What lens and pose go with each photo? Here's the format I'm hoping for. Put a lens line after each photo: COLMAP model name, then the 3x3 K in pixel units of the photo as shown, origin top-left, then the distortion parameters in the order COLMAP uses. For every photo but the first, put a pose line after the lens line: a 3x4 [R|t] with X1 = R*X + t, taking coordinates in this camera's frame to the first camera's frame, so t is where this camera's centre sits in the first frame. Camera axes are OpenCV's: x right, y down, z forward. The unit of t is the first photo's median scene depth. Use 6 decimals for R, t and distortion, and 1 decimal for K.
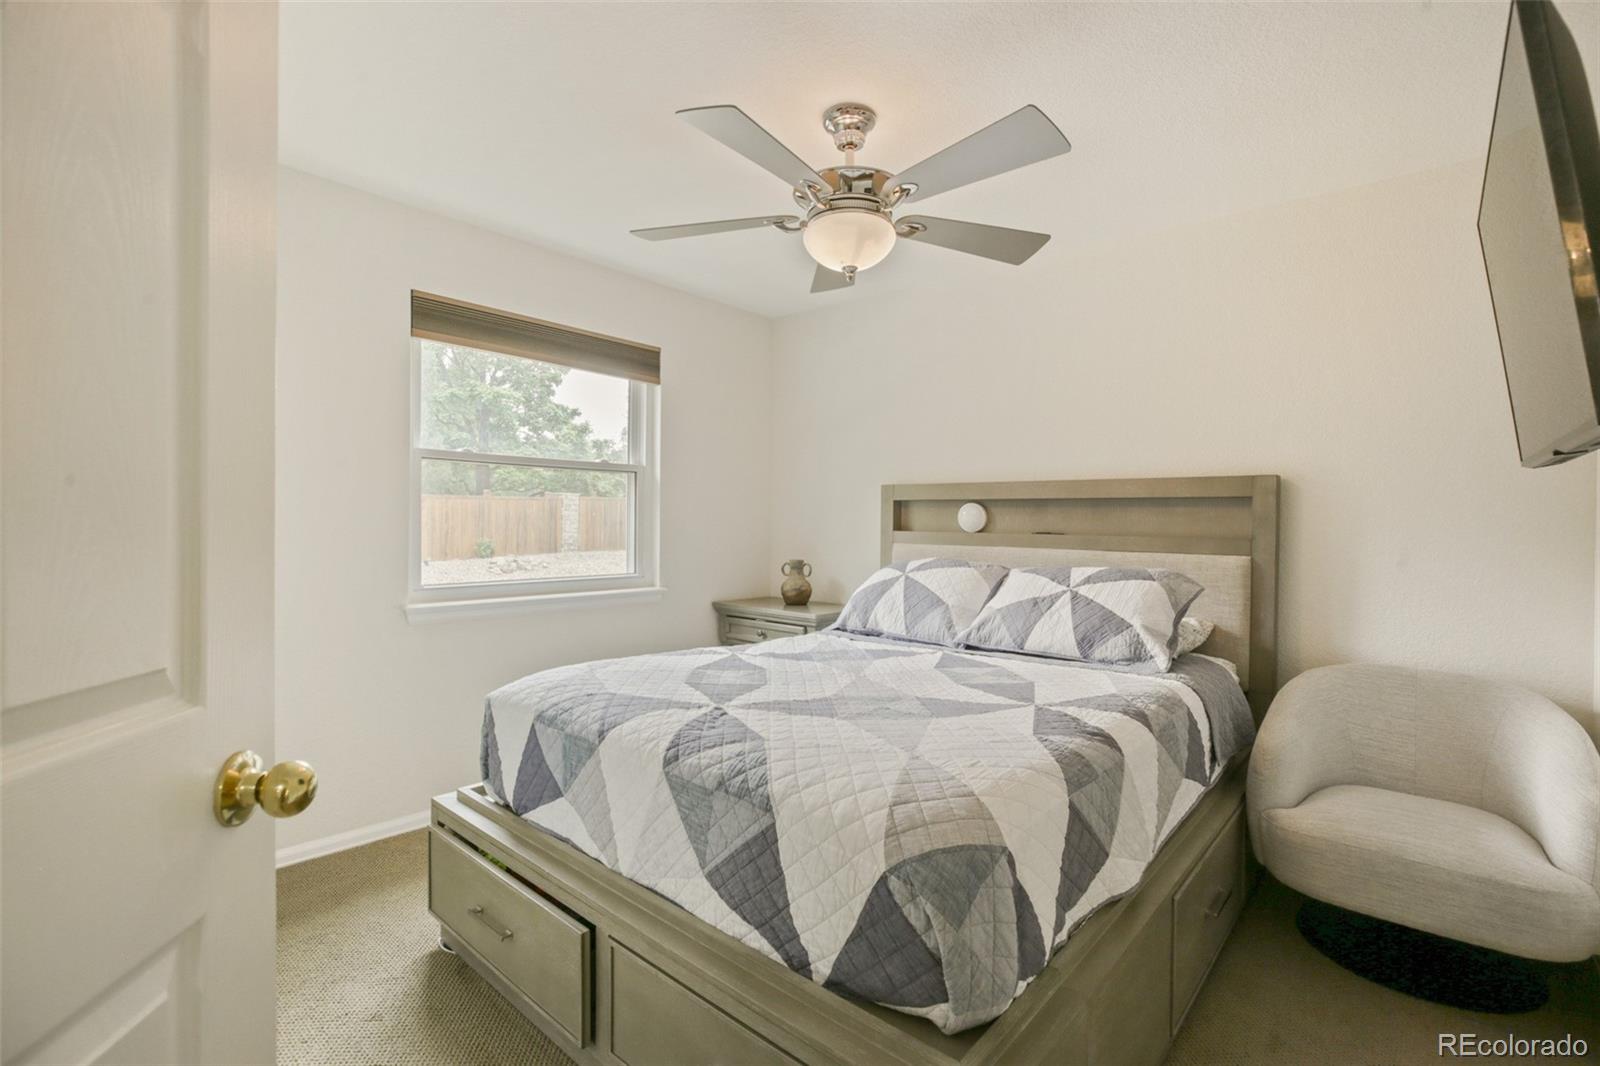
lens RADIAL K [[727.8, 0, 799.6], [0, 727.8, 539.1], [0, 0, 1]] dist [-0.042625, 0.011432]
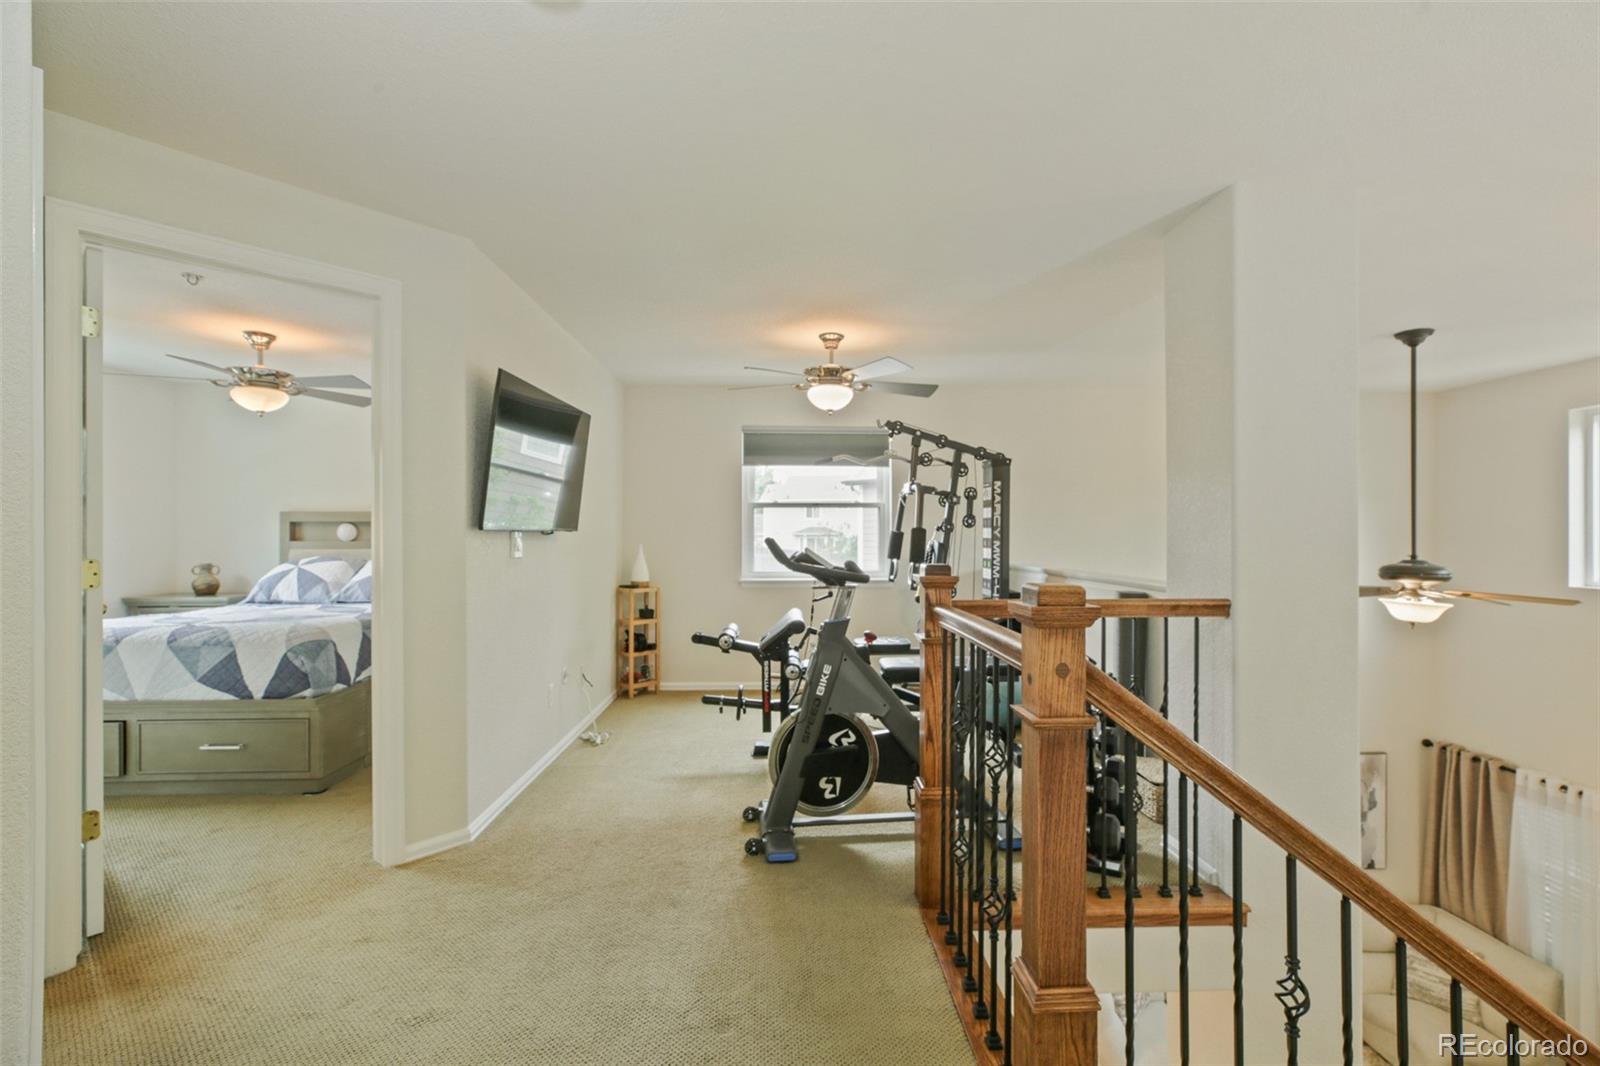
lens RADIAL K [[694.9, 0, 814.6], [0, 694.9, 524.4], [0, 0, 1]] dist [-0.038459, 0.017466]
pose [[0.710890, -0.004796, 0.703287, -0.182706], [0.025944, 0.999475, -0.019409, 0.018597], [-0.702824, 0.032043, 0.710641, -1.509838]]
